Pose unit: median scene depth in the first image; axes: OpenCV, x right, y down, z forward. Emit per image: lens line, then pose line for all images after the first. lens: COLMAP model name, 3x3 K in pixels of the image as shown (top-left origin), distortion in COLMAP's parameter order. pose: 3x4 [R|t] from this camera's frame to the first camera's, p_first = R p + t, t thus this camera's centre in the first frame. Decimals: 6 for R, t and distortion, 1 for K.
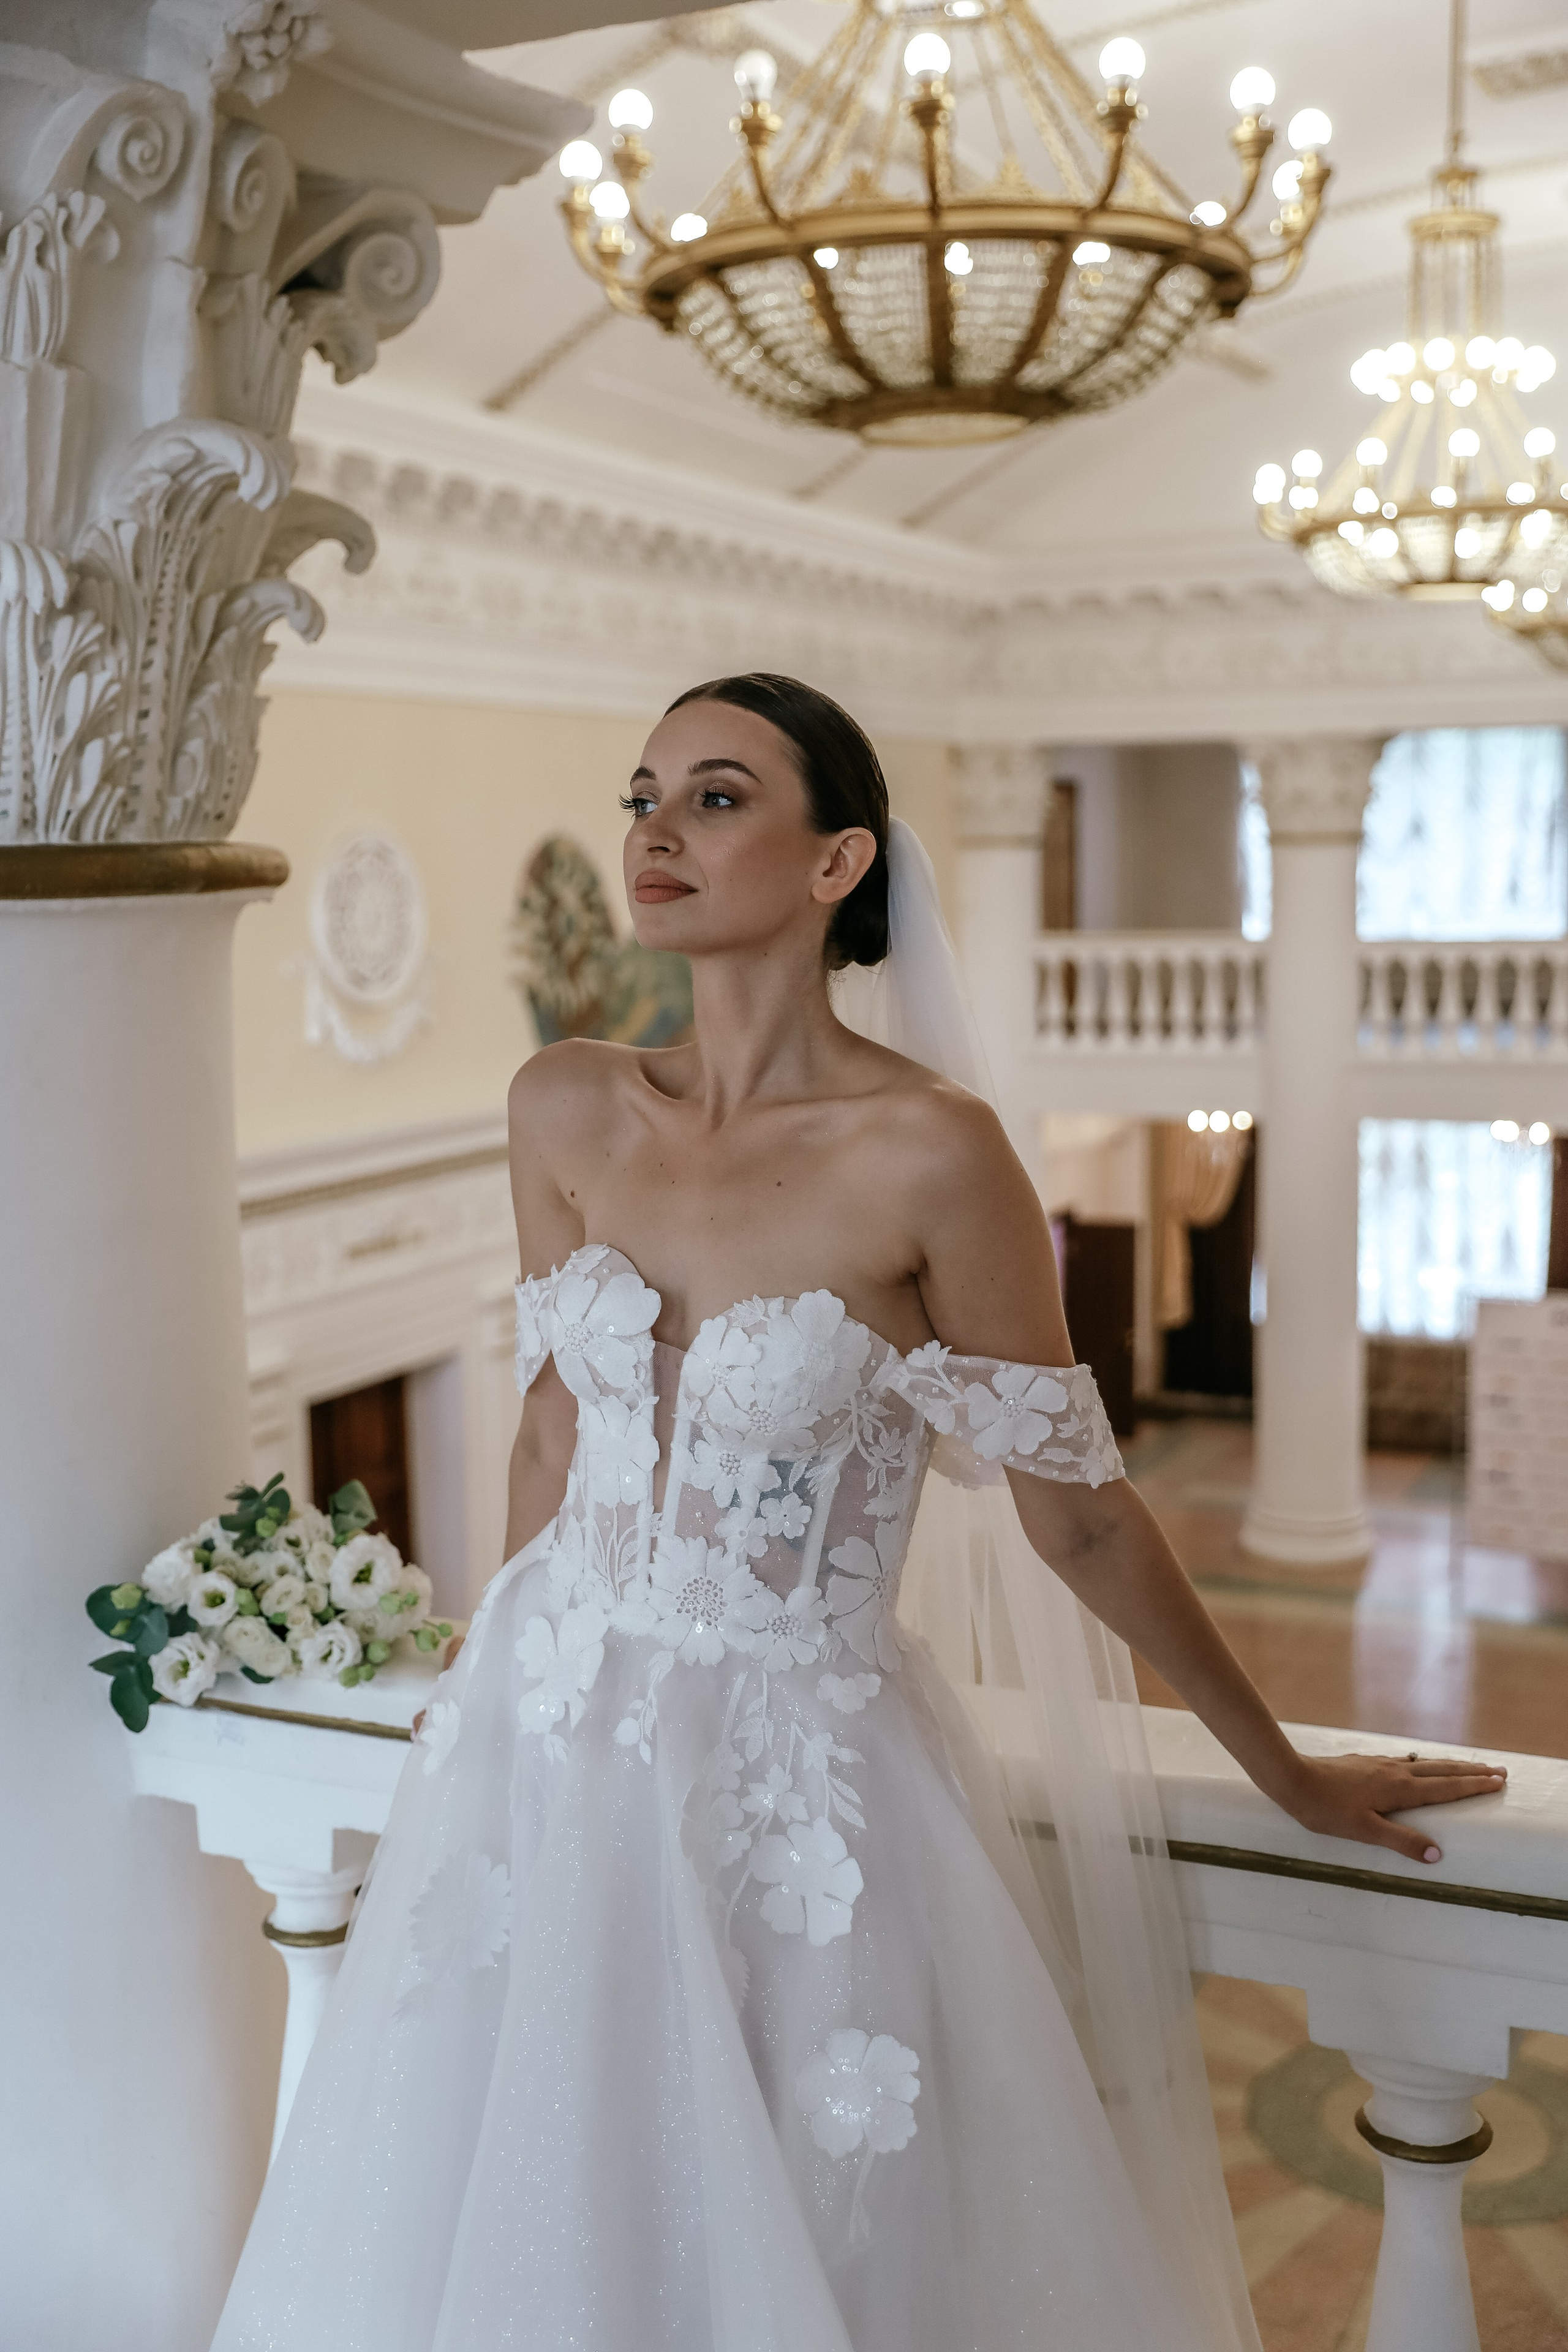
lens RADIAL K [[2533.2, 0, 784.0], [0, 2533.2, 1176.0], [0, 0, 1]] dist [0.057539, -0.003701]
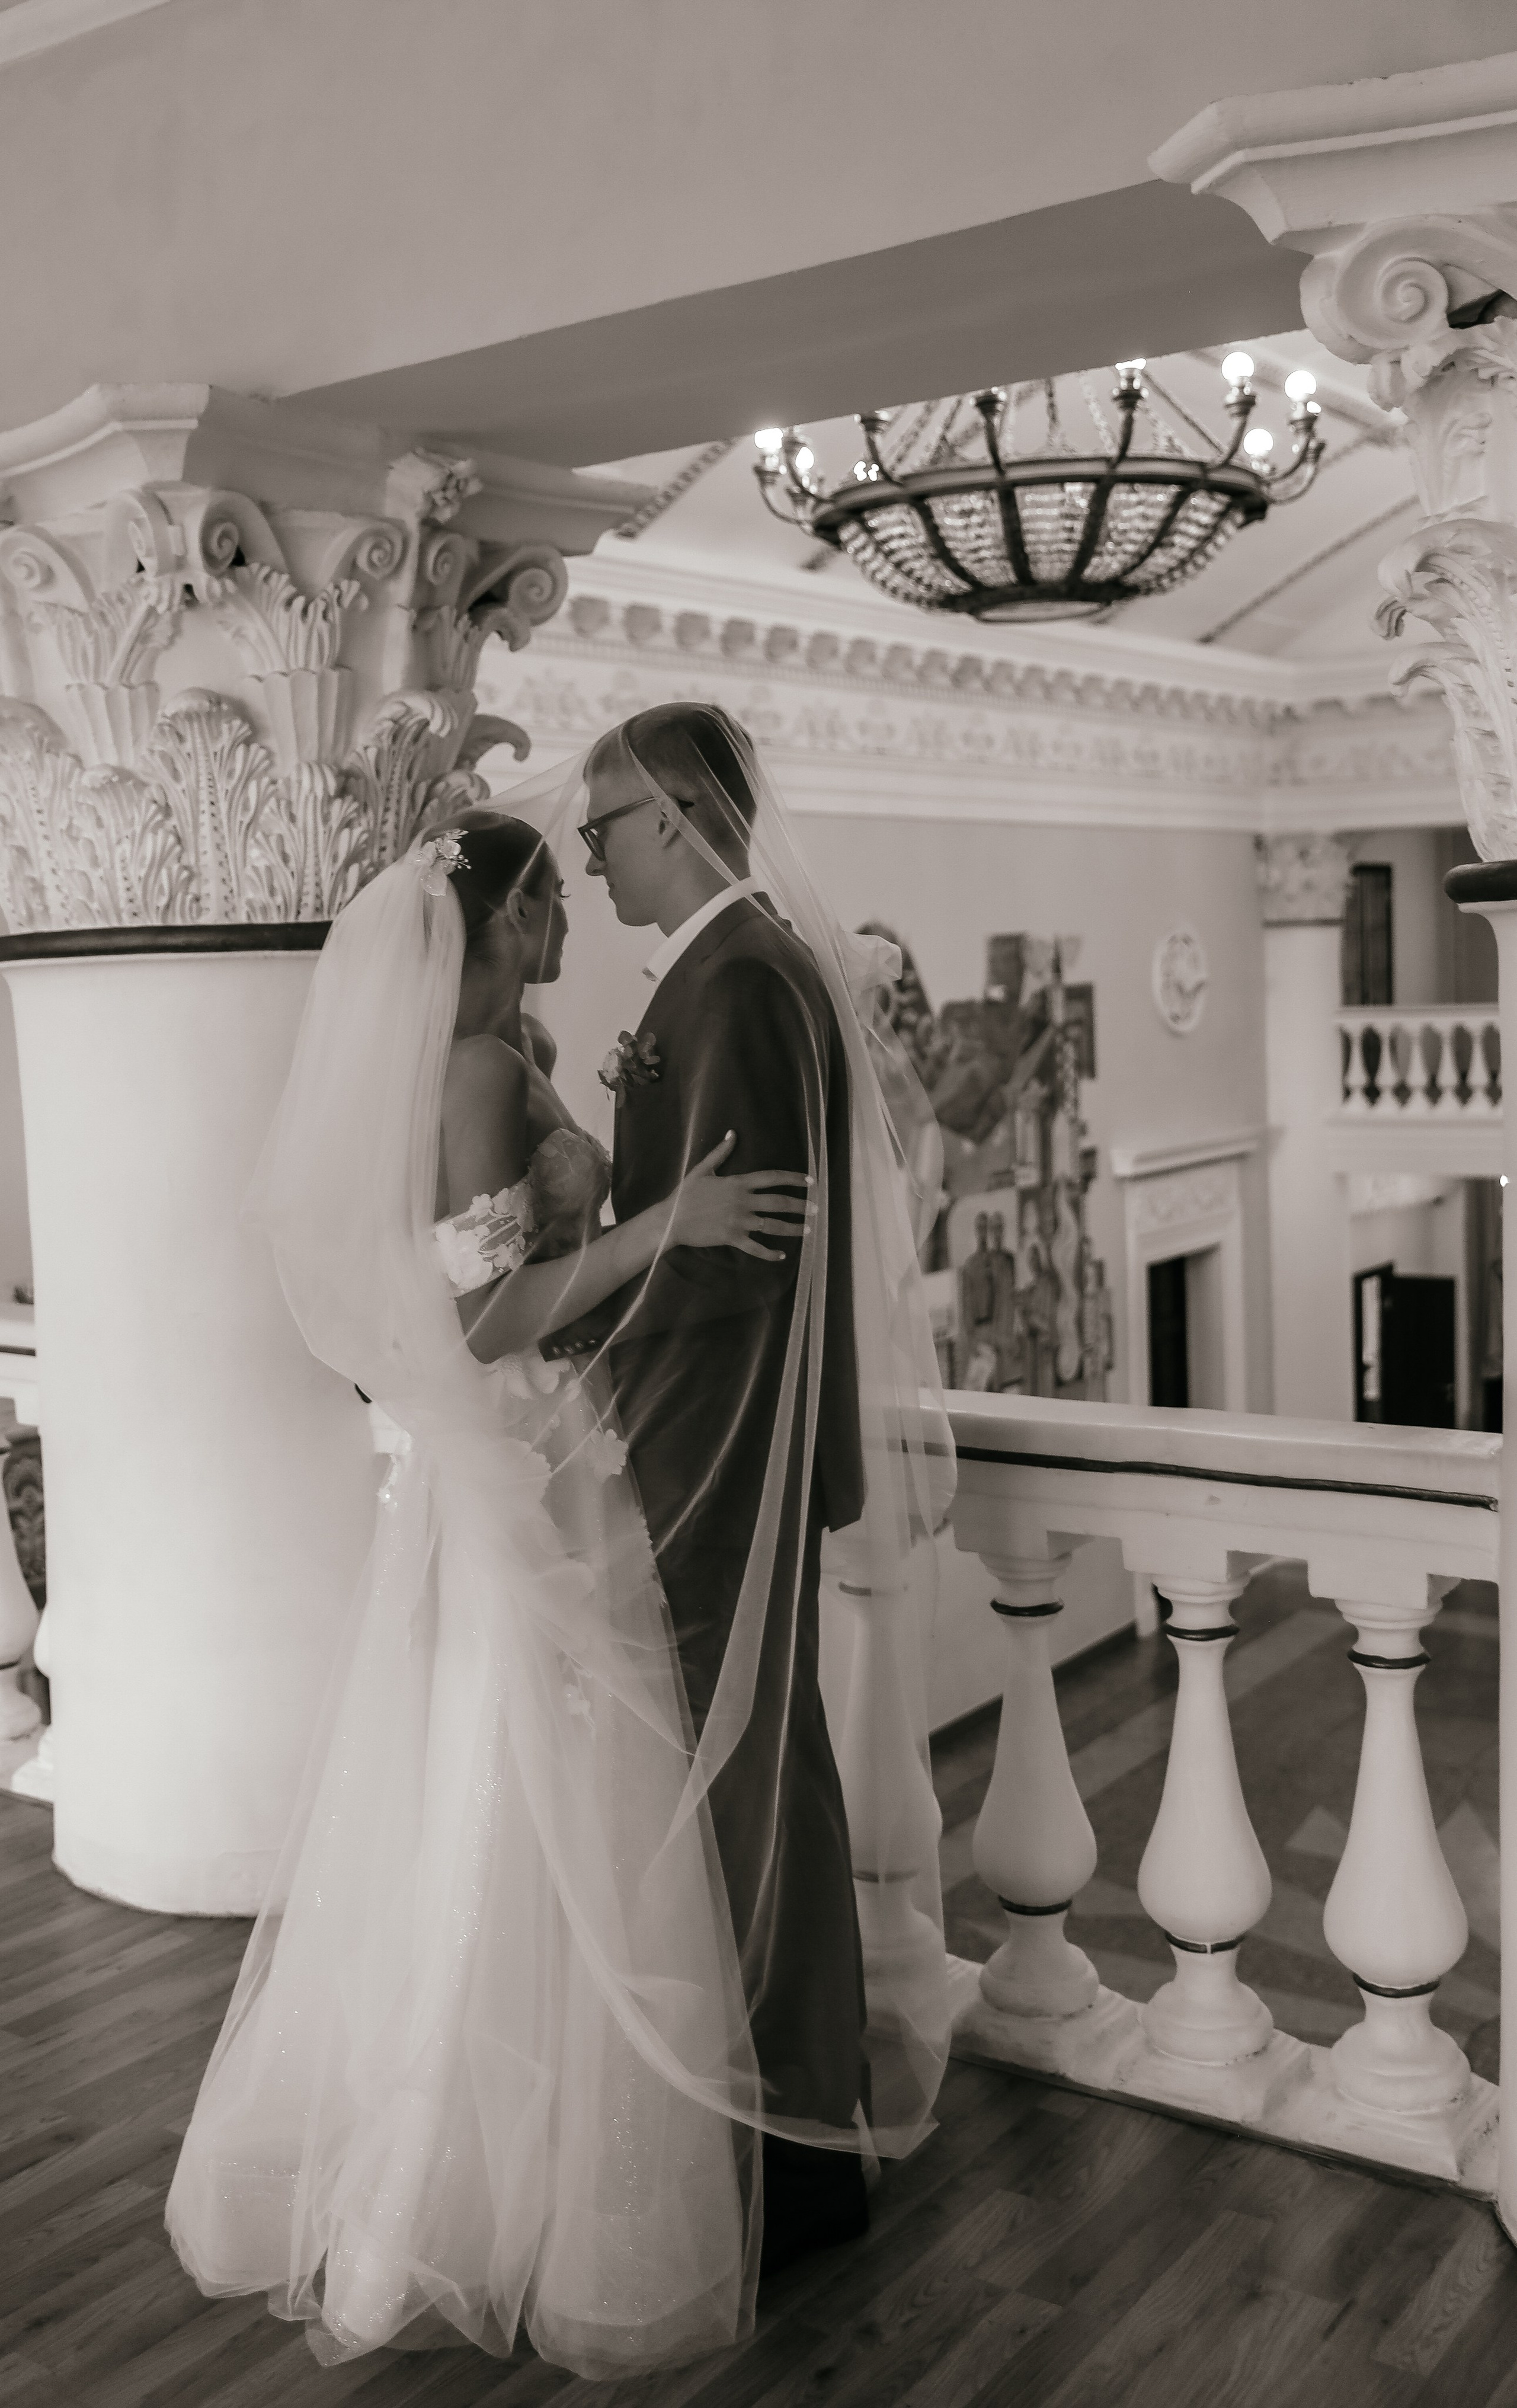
lens RADIAL K [[2737.9, 0, 758.5], [0, 2737.9, 1204.0], [0, 0, 1]] dist [0.001193, -0.006115]
pose [[0.980149, -0.001220, -0.198260, 0.361258], [-0.005801, 0.999377, -0.034827, 0.125311], [0.198179, 0.035285, 0.979531, -0.771644]]
